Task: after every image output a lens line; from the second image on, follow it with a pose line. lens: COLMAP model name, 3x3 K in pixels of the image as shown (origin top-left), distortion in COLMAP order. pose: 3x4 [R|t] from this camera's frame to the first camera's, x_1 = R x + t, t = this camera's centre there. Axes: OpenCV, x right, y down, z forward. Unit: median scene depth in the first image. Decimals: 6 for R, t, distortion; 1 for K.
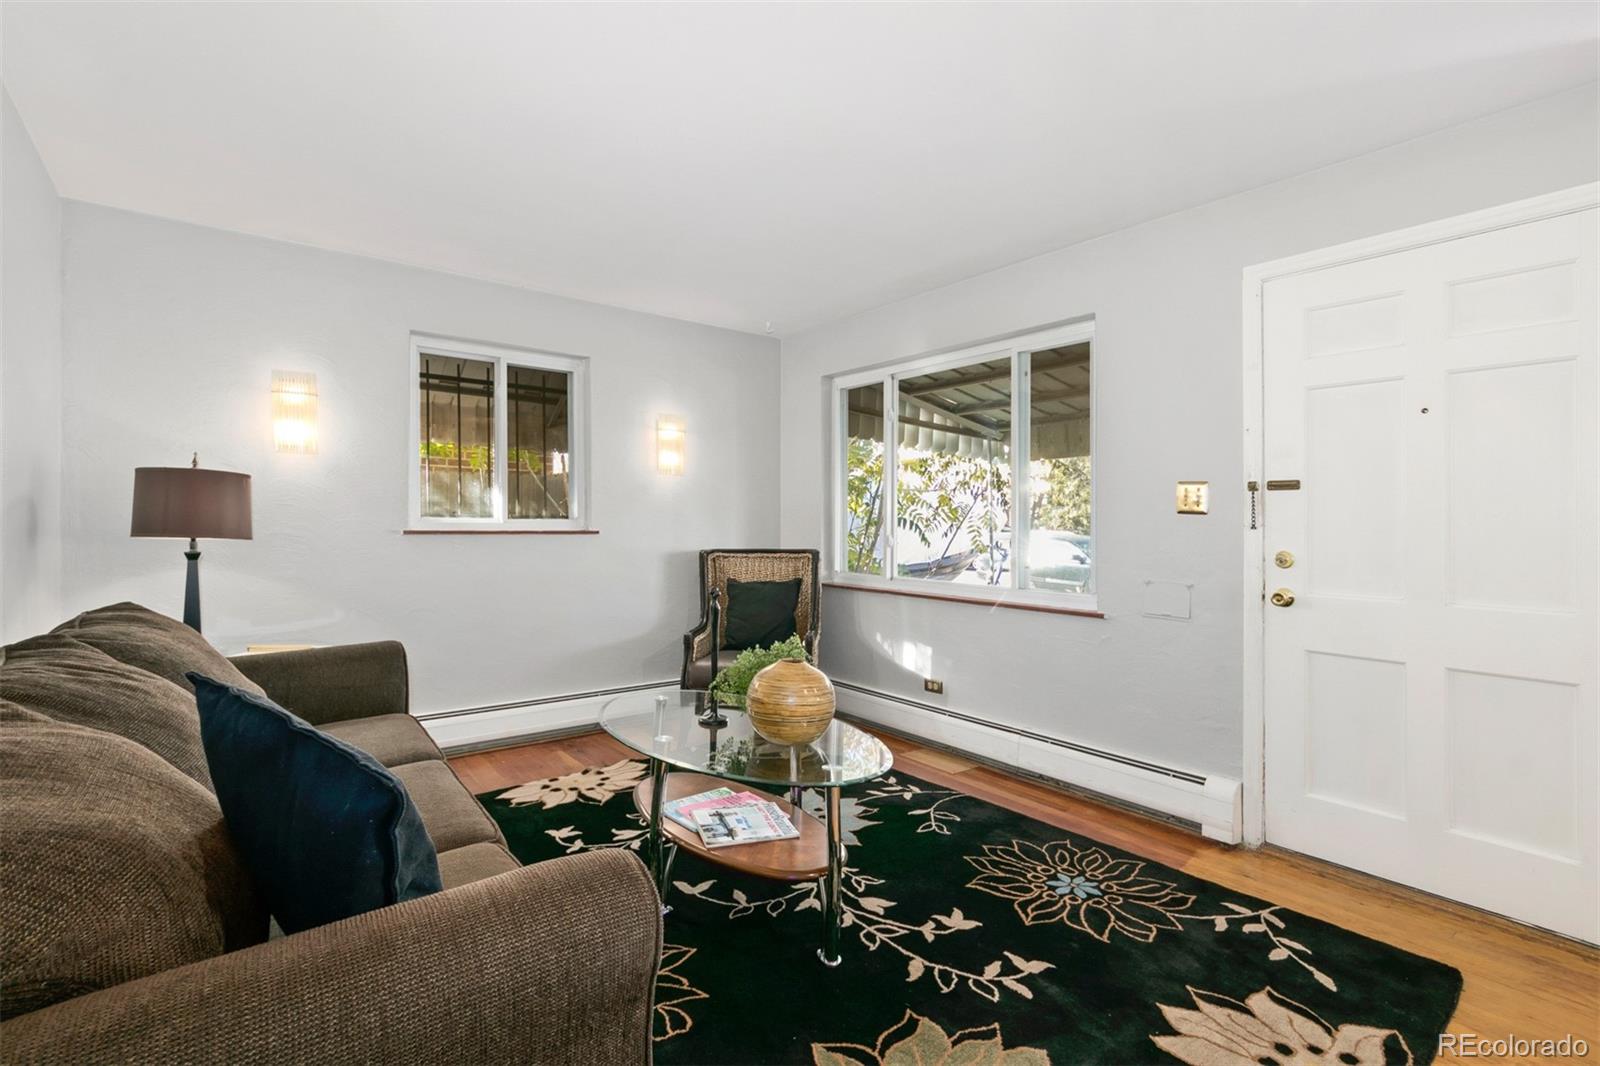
lens RADIAL K [[749.5, 0, 810.6], [0, 749.5, 517.5], [0, 0, 1]] dist [-0.000645, -0.005880]
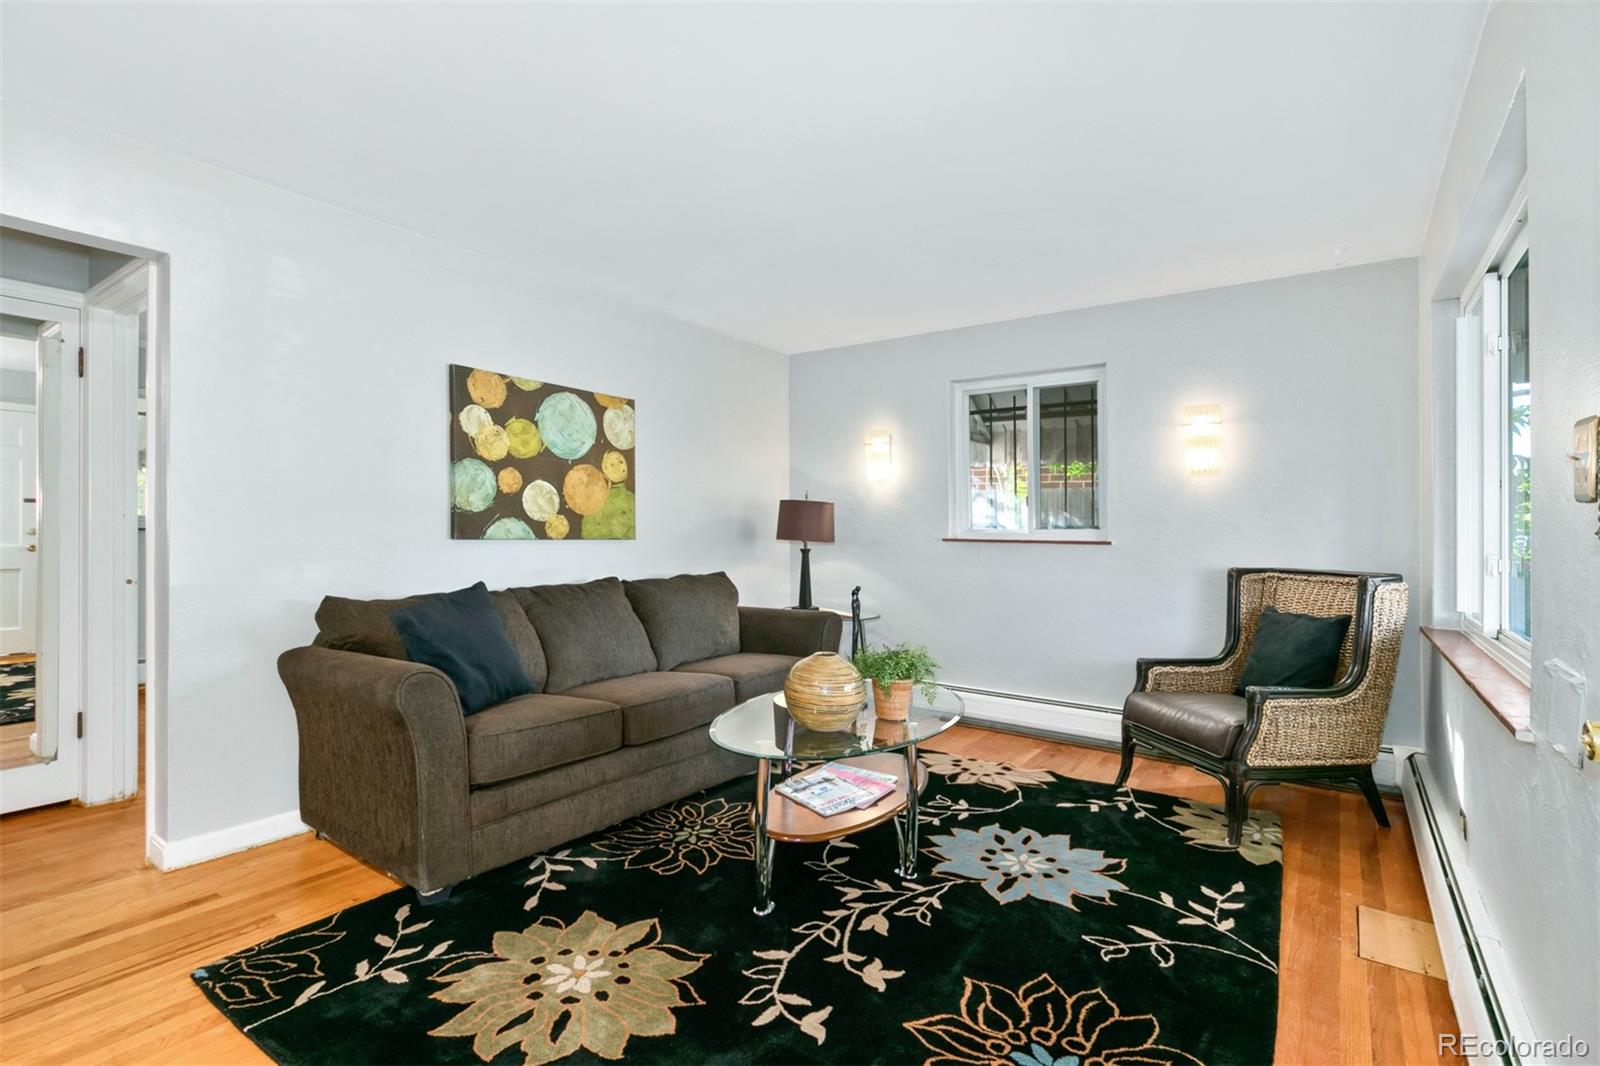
lens RADIAL K [[749.5, 0, 791.5], [0, 749.5, 540.5], [0, 0, 1]] dist [-0.000645, -0.005880]
pose [[0.266935, 0.006982, -0.963689, 0.759993], [-0.001218, 0.999975, 0.006907, 0.014284], [0.963714, -0.000670, 0.266937, 0.496395]]
